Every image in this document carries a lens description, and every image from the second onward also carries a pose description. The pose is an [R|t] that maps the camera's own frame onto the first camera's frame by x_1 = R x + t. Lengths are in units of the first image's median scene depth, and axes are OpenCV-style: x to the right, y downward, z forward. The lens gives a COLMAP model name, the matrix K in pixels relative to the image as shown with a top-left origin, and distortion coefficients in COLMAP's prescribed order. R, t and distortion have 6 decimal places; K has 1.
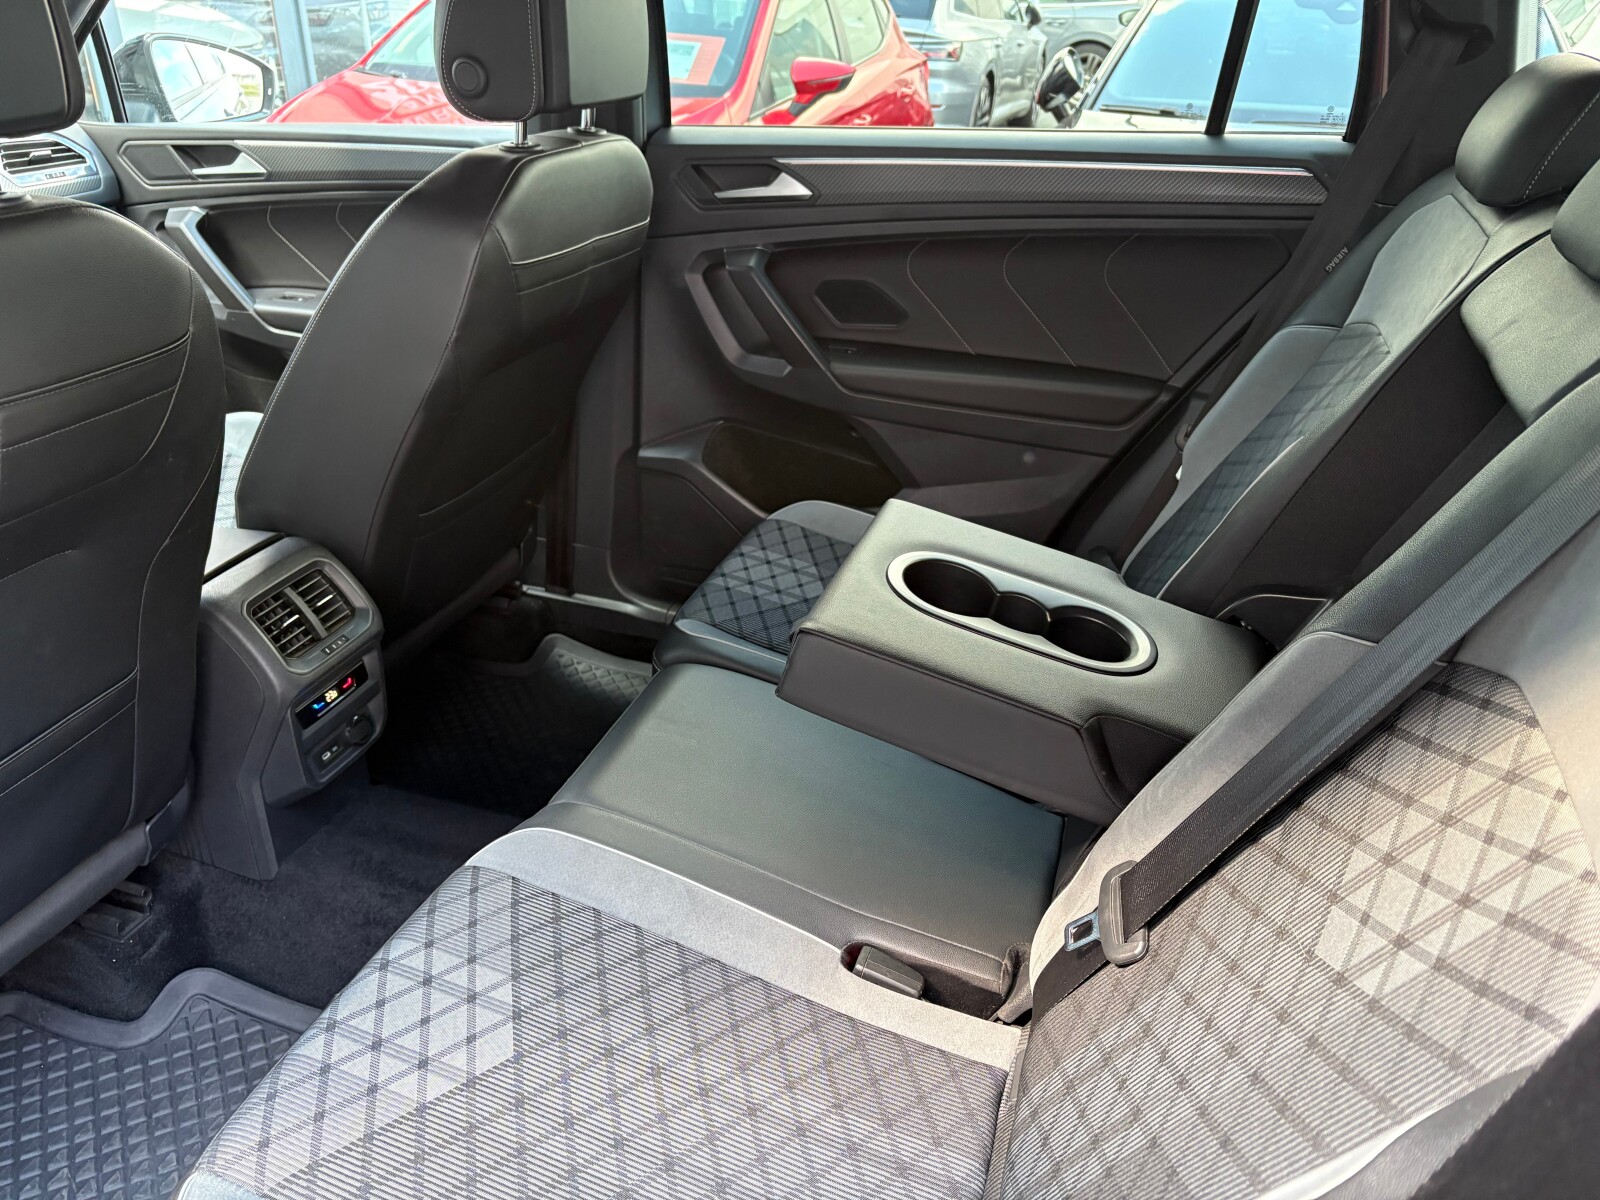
lens RADIAL K [[1216.4, 0, 806.1], [0, 1216.4, 607.8], [0, 0, 1]] dist [0.021773, -0.012284]
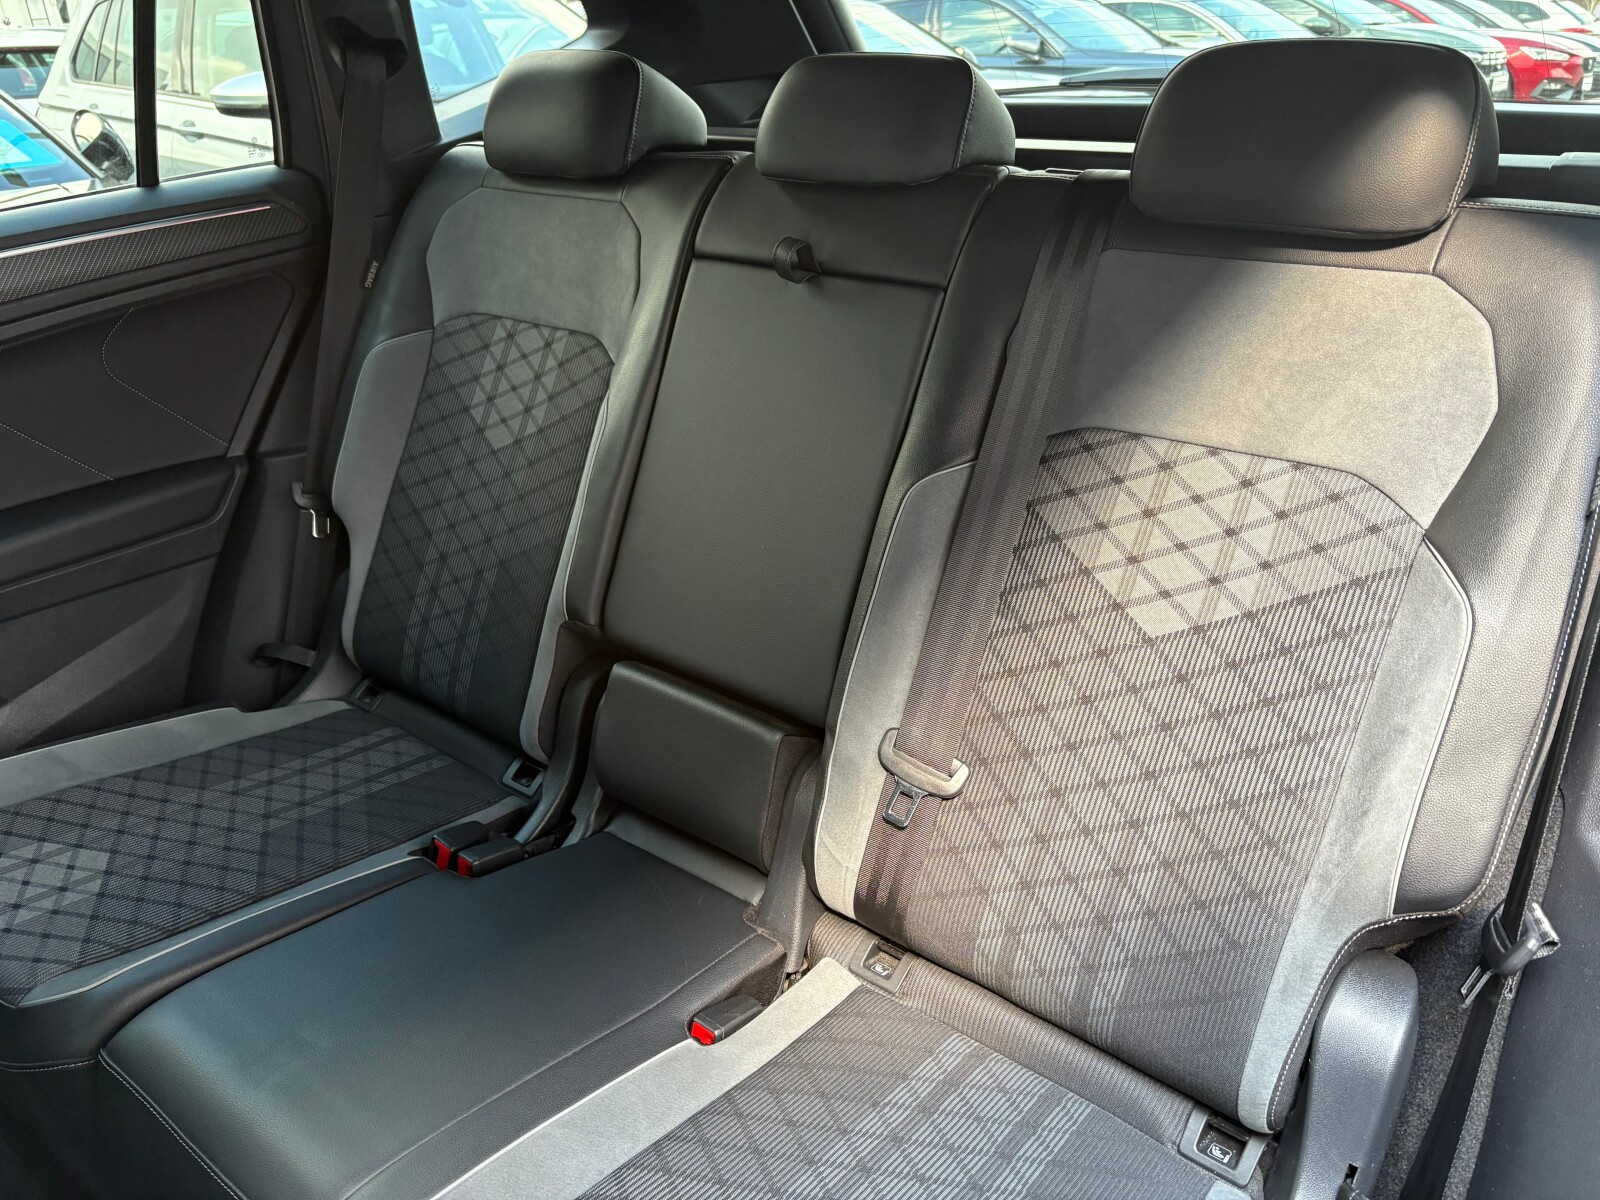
lens RADIAL K [[1216.4, 0, 806.1], [0, 1216.4, 607.8], [0, 0, 1]] dist [0.021773, -0.012284]
pose [[0.364820, -0.447856, 0.816291, -0.392535], [0.475162, 0.843509, 0.250427, -0.131127], [-0.800704, 0.296510, 0.520533, 0.255293]]
